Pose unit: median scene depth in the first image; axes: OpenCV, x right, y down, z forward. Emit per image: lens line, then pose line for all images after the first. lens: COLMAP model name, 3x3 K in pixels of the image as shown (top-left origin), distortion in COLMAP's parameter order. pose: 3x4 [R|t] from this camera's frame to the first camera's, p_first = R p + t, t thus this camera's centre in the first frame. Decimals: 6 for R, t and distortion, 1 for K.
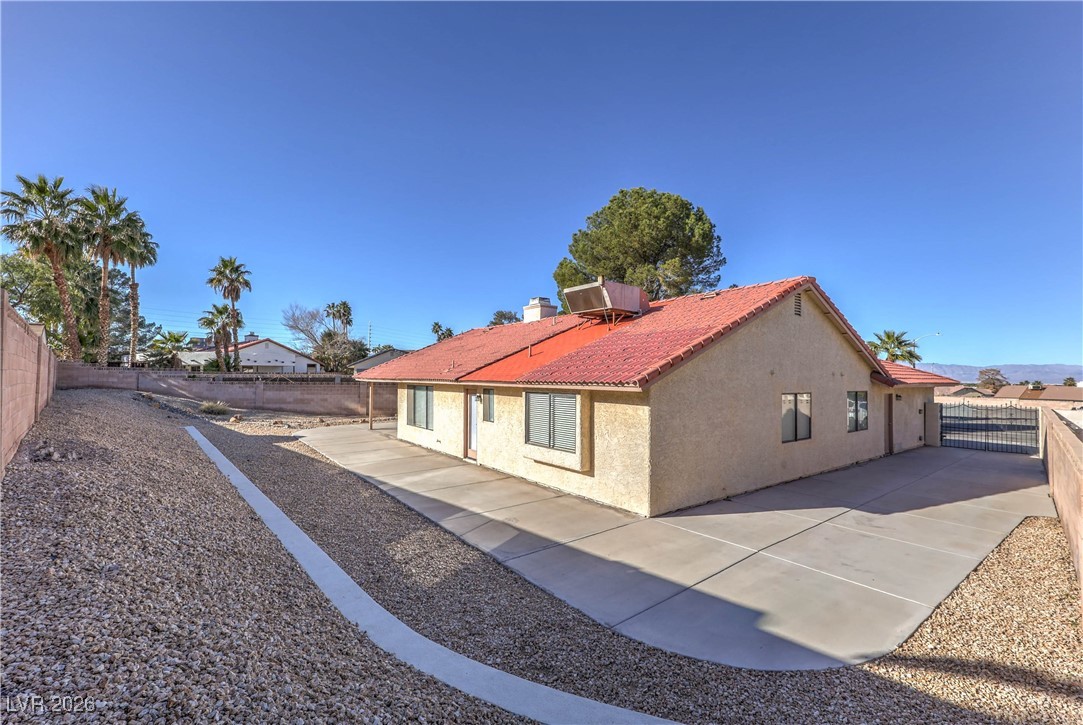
lens RADIAL K [[477.7, 0, 545.1], [0, 477.7, 361.5], [0, 0, 1]] dist [0.002697, 0.000134]
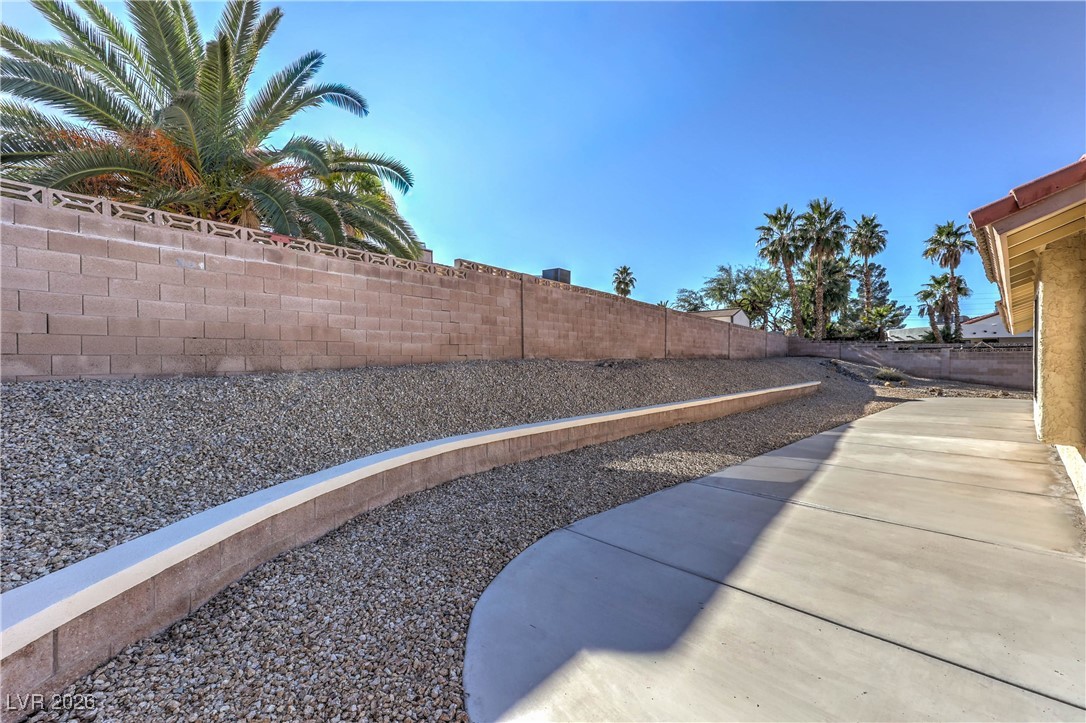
lens RADIAL K [[438.2, 0, 545.8], [0, 438.2, 364.3], [0, 0, 1]] dist [0.006598, 0.000313]
pose [[0.097241, 0.003275, -0.995255, 0.161915], [0.024114, 0.999693, 0.005646, 0.047354], [0.994969, -0.024548, 0.097133, 0.161701]]
